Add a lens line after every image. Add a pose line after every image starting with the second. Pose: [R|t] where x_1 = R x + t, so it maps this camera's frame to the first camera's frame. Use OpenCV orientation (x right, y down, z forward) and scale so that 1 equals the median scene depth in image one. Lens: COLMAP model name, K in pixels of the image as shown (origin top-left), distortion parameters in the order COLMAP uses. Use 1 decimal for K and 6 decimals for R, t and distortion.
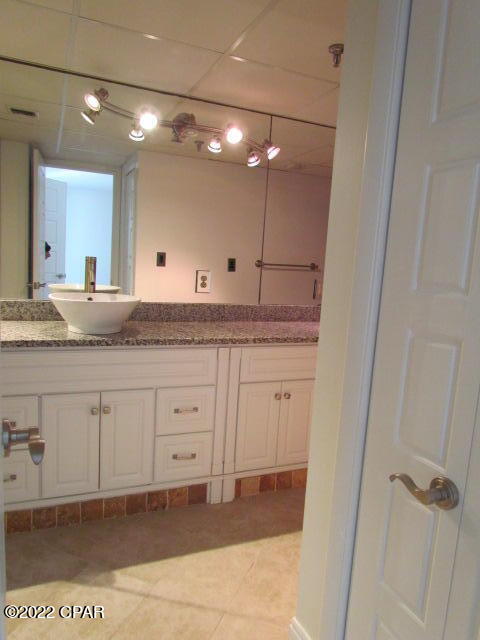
lens RADIAL K [[453.7, 0, 237.1], [0, 453.7, 318.4], [0, 0, 1]] dist [-0.025868, 0.000892]
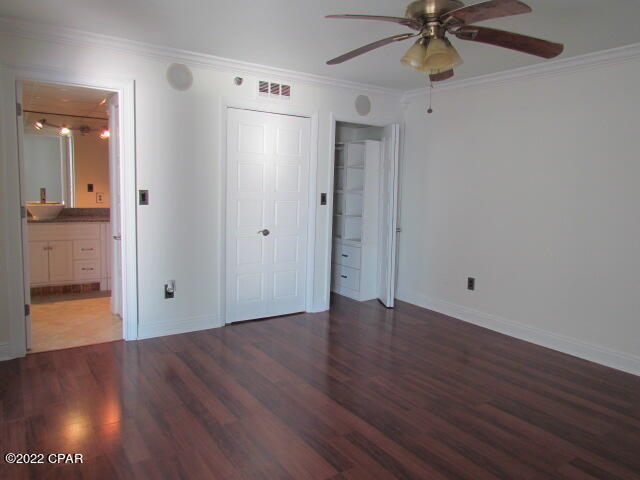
lens RADIAL K [[453.7, 0, 323.0], [0, 453.7, 240.4], [0, 0, 1]] dist [-0.025868, 0.000892]
pose [[0.976660, -0.044673, 0.210095, 0.640822], [0.045506, 0.998964, 0.000871, 0.214081], [-0.209917, 0.008710, 0.977680, -1.698957]]
